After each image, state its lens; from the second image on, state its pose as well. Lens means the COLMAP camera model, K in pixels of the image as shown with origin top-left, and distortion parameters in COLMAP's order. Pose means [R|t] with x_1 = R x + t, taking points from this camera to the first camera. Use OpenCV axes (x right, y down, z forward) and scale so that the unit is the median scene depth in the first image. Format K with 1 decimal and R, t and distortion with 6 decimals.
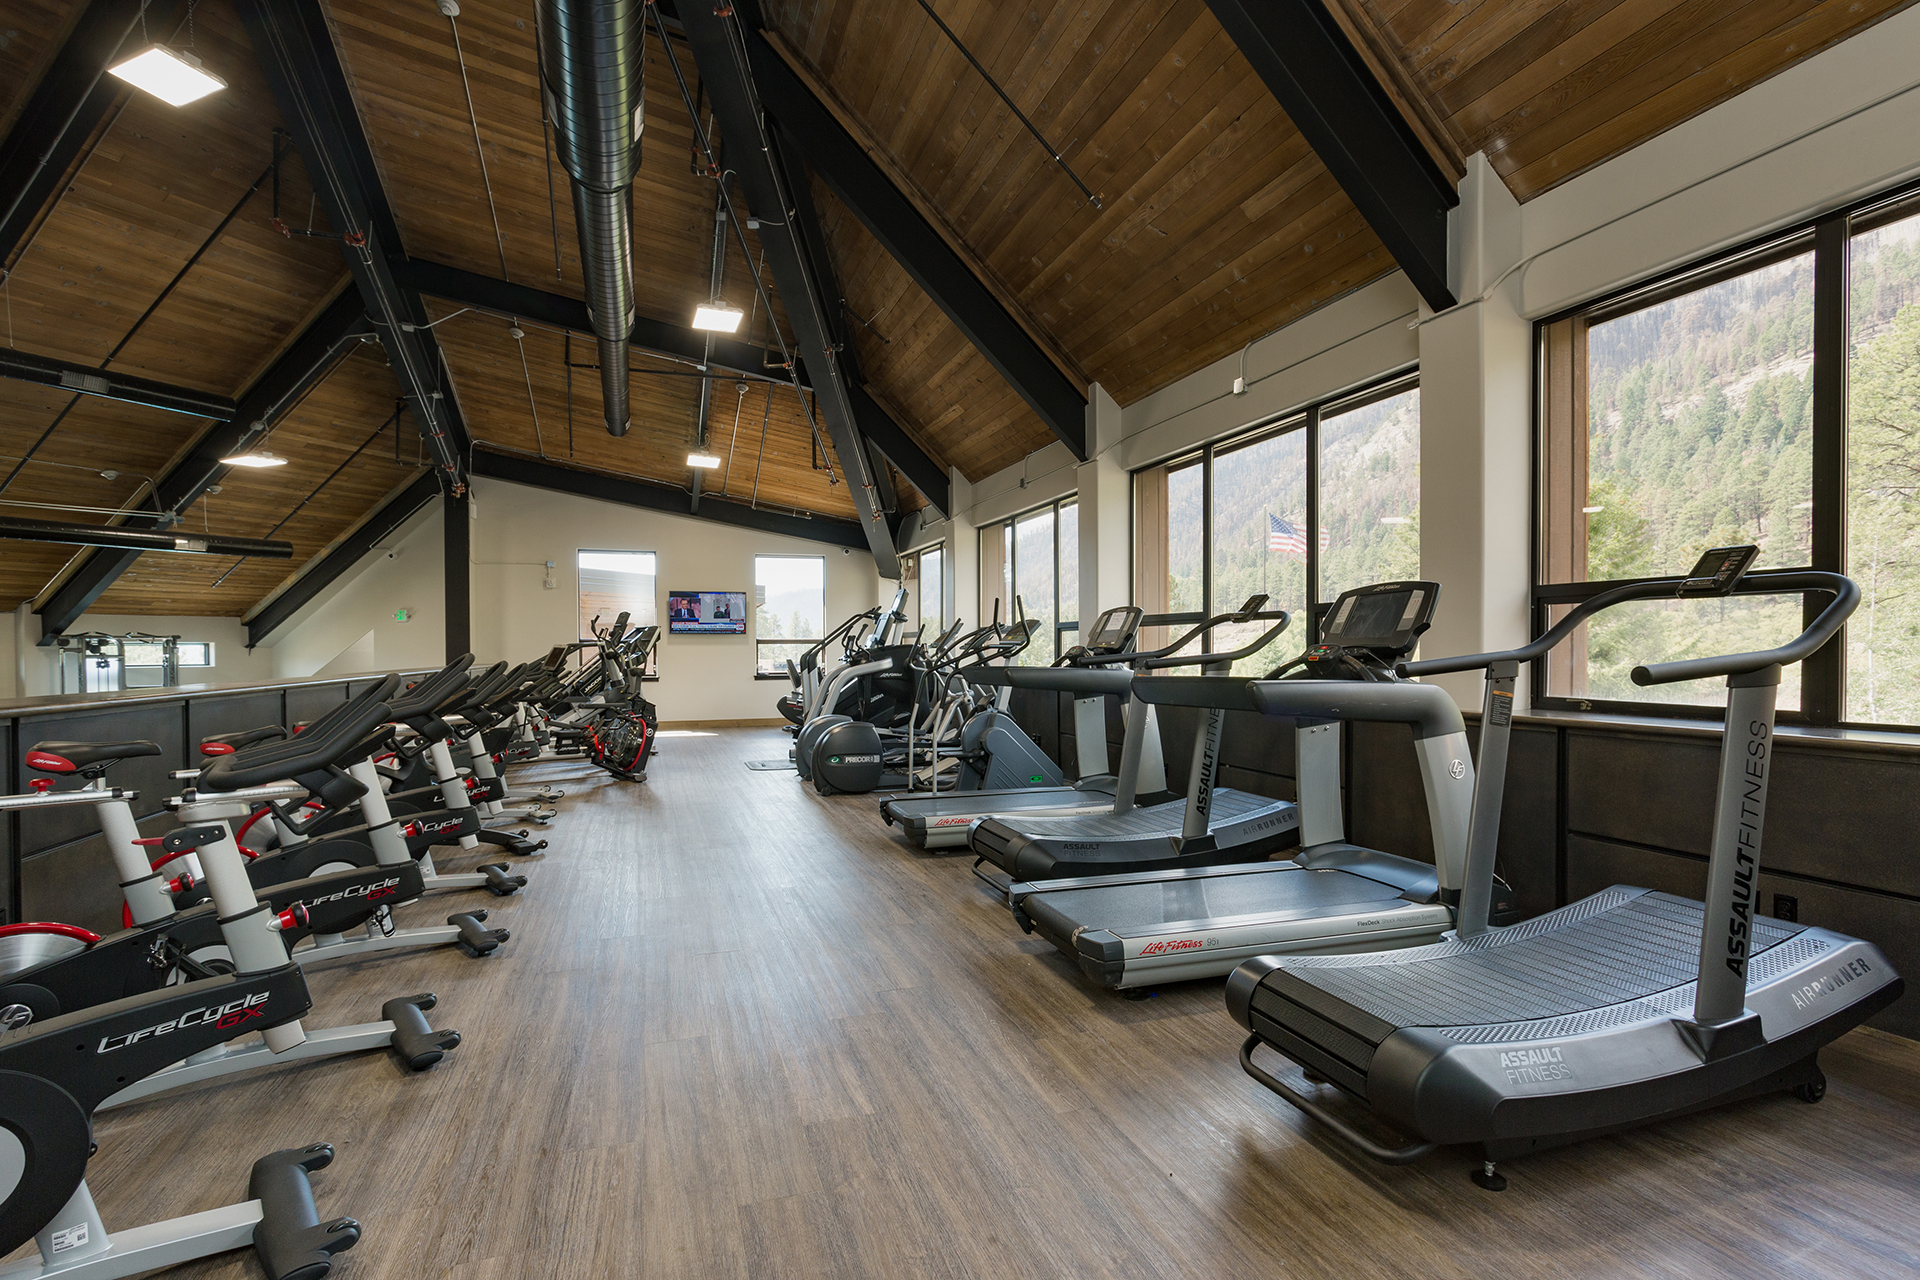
lens RADIAL K [[863.9, 0, 960.0], [0, 863.9, 640.0], [0, 0, 1]] dist [0.000492, -0.000021]
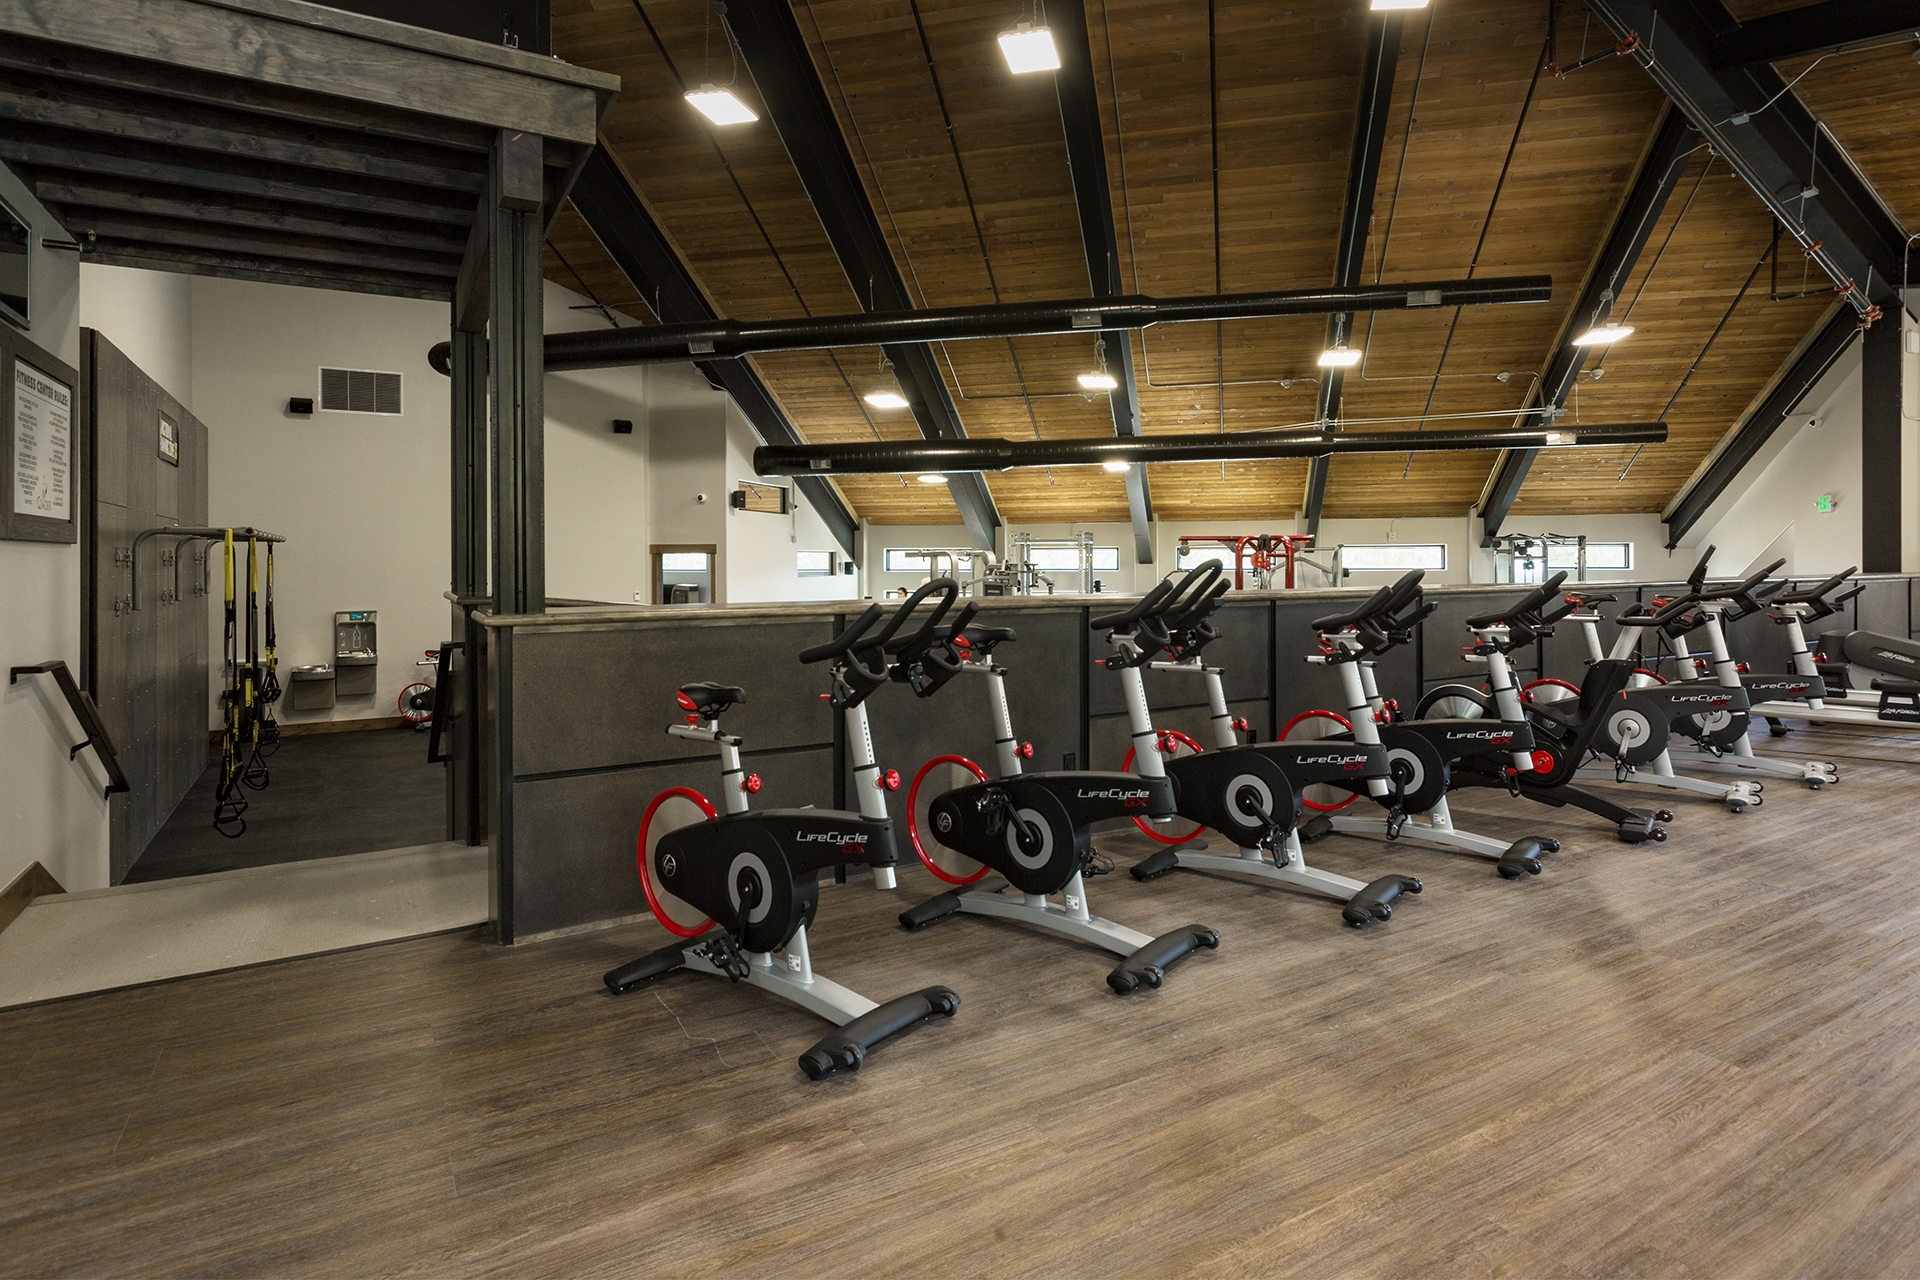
lens RADIAL K [[1076.8, 0, 958.7], [0, 1076.8, 539.4], [0, 0, 1]] dist [0.000003, 0.000190]
pose [[0.204390, -0.012352, -0.978812, 0.097568], [0.014090, 0.999854, -0.009675, 0.000480], [0.978788, -0.011814, 0.204534, 0.110301]]
